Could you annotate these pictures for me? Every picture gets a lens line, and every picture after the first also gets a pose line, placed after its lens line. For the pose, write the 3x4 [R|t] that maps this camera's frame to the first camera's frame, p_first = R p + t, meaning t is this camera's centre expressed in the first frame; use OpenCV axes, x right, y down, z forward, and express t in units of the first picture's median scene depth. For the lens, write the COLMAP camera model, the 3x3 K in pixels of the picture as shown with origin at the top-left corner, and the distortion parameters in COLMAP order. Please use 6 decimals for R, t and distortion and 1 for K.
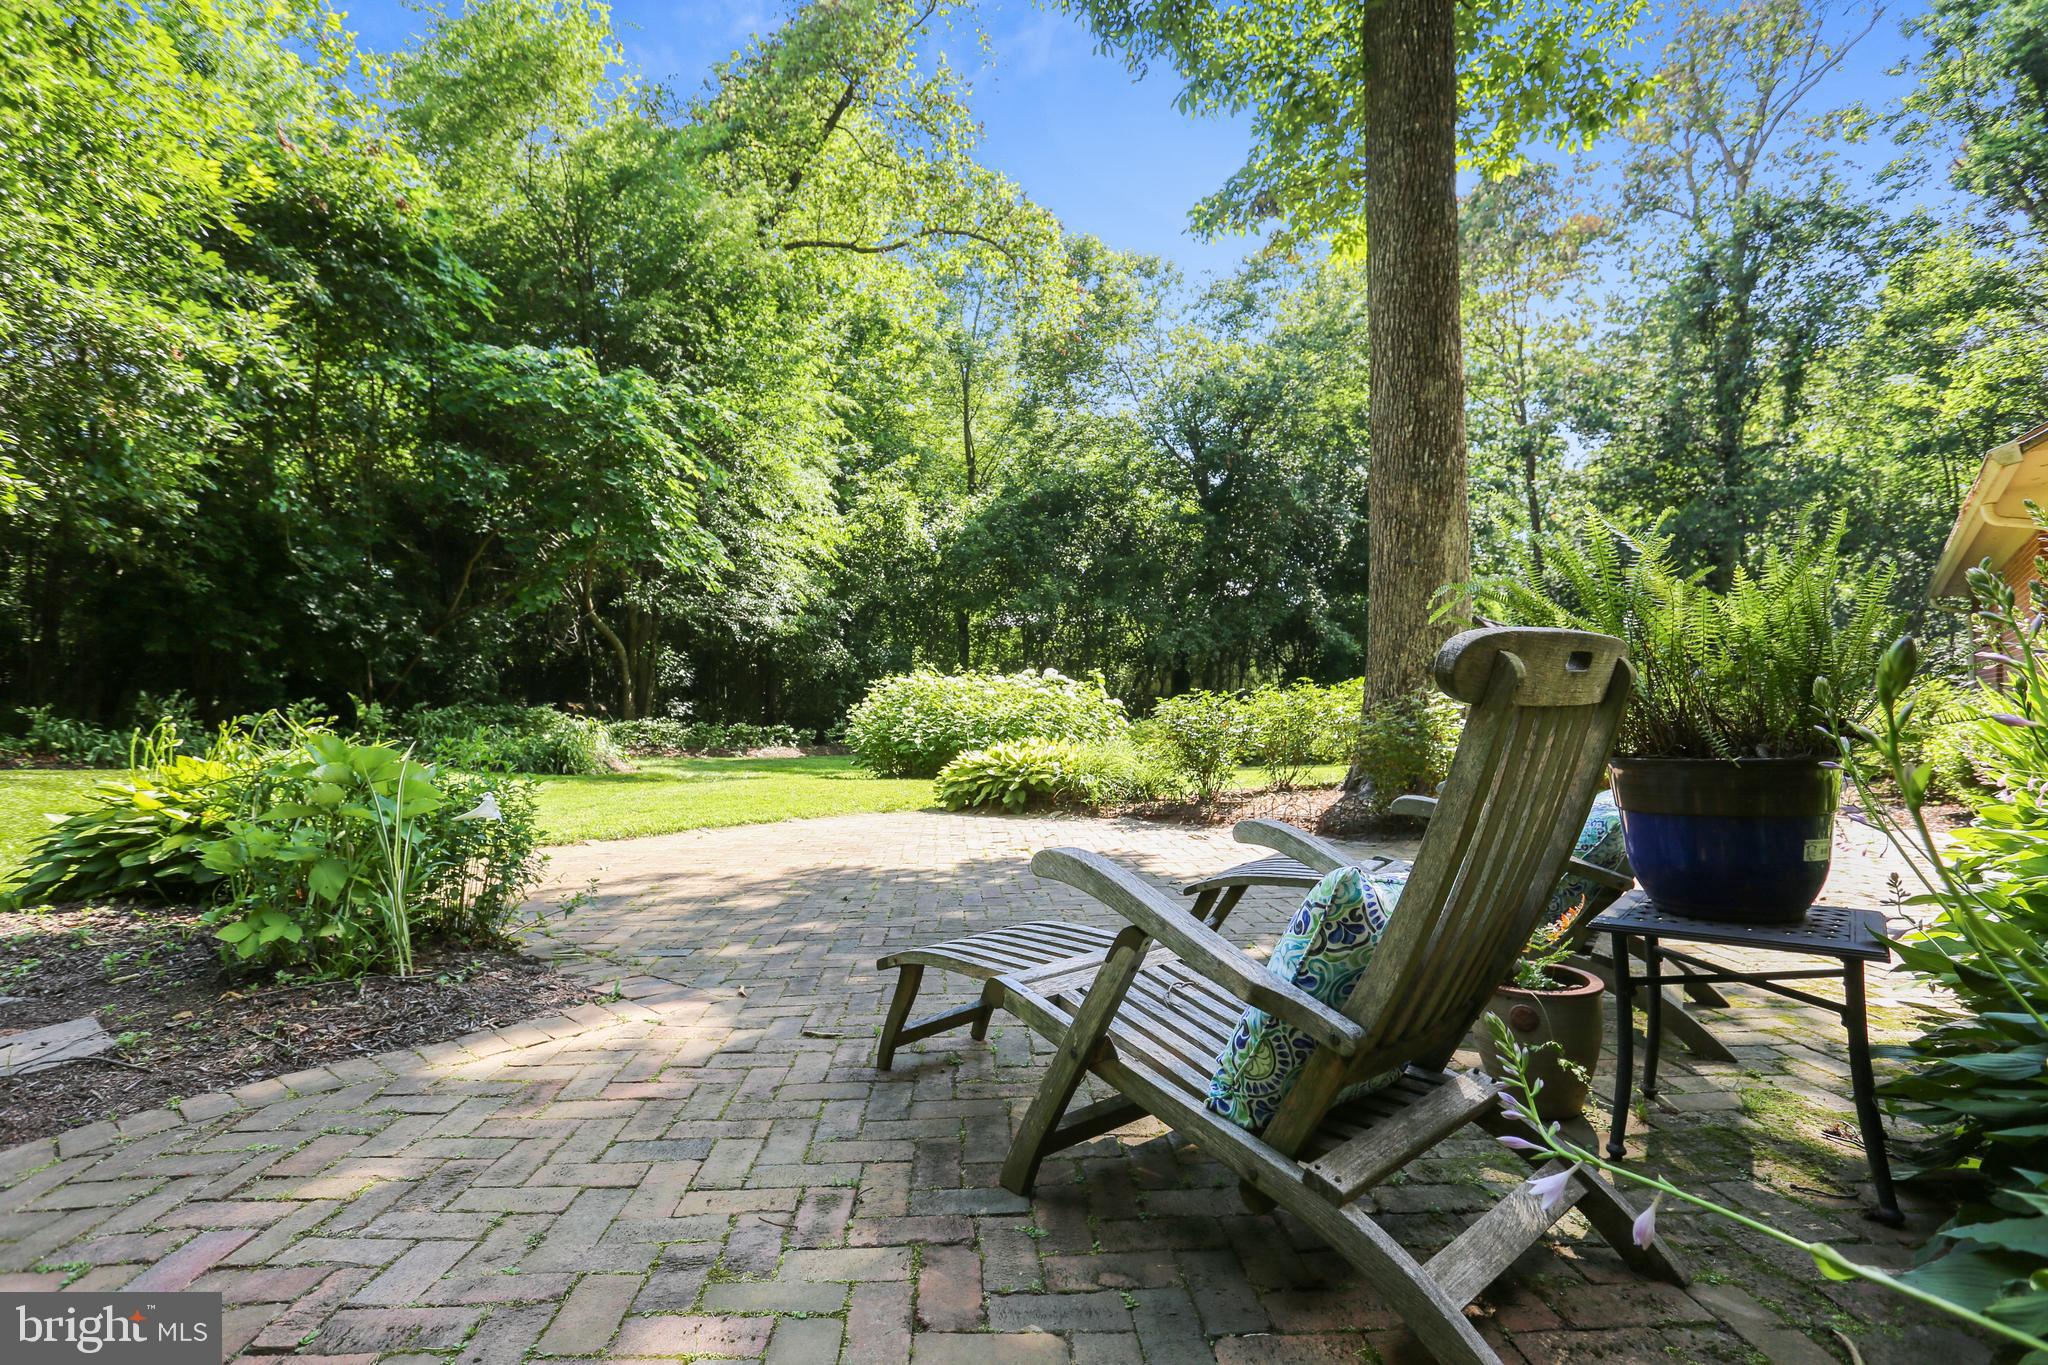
lens RADIAL K [[980.1, 0, 1016.9], [0, 980.1, 677.3], [0, 0, 1]] dist [-0.005481, -0.001726]
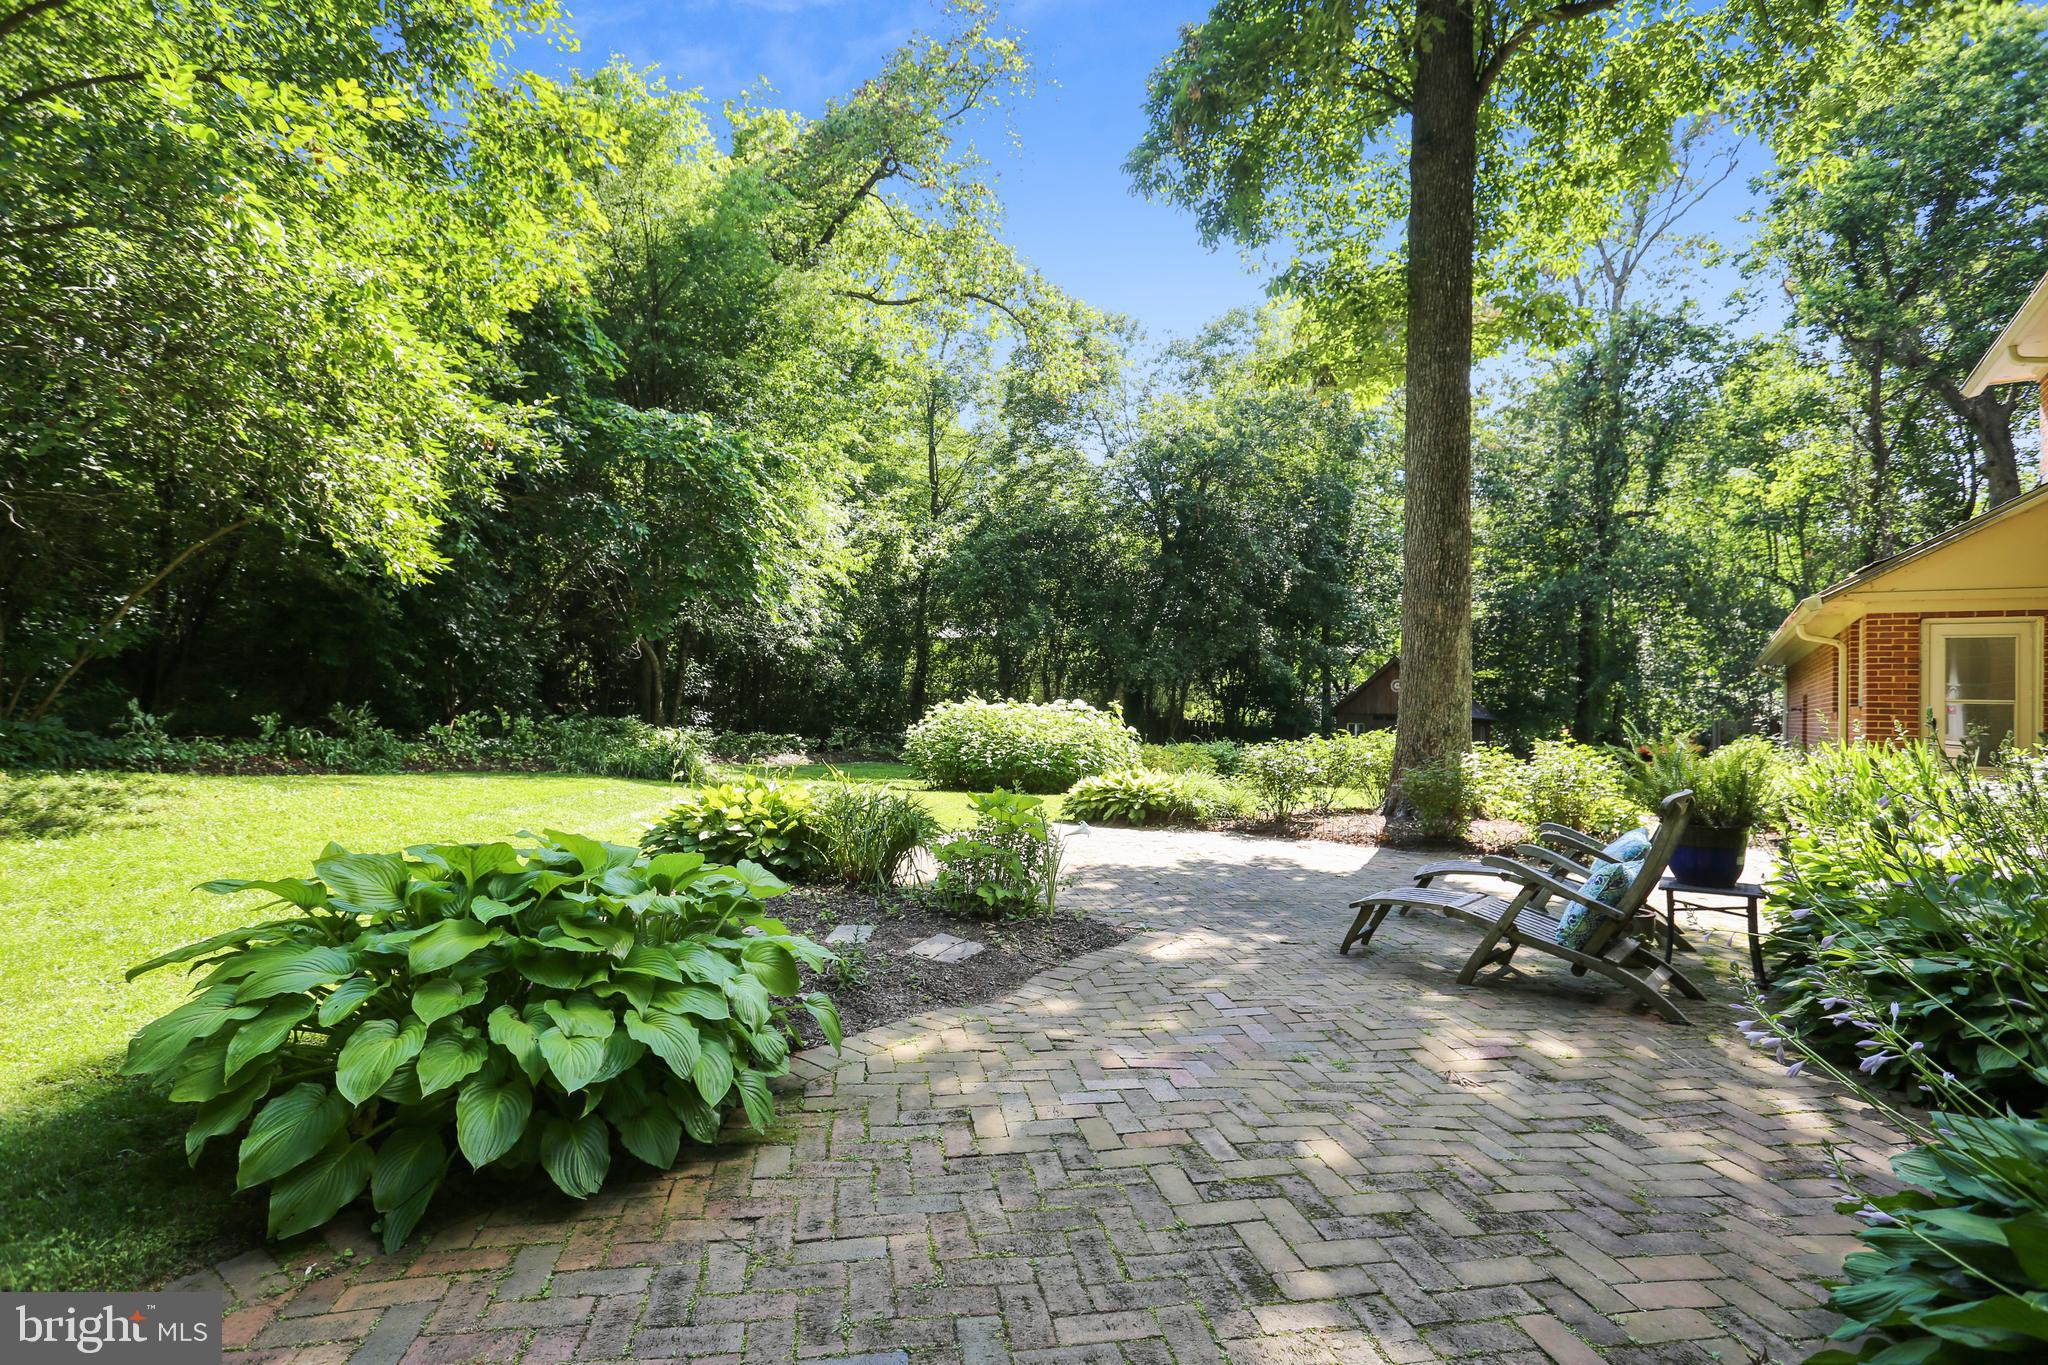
lens RADIAL K [[980.1, 0, 1024.2], [0, 980.1, 680.3], [0, 0, 1]] dist [-0.005481, -0.001726]
pose [[0.992645, 0.035318, 0.115799, -0.100617], [-0.035386, 0.999373, -0.001472, -0.016828], [-0.115779, -0.002636, 0.993272, -0.098908]]
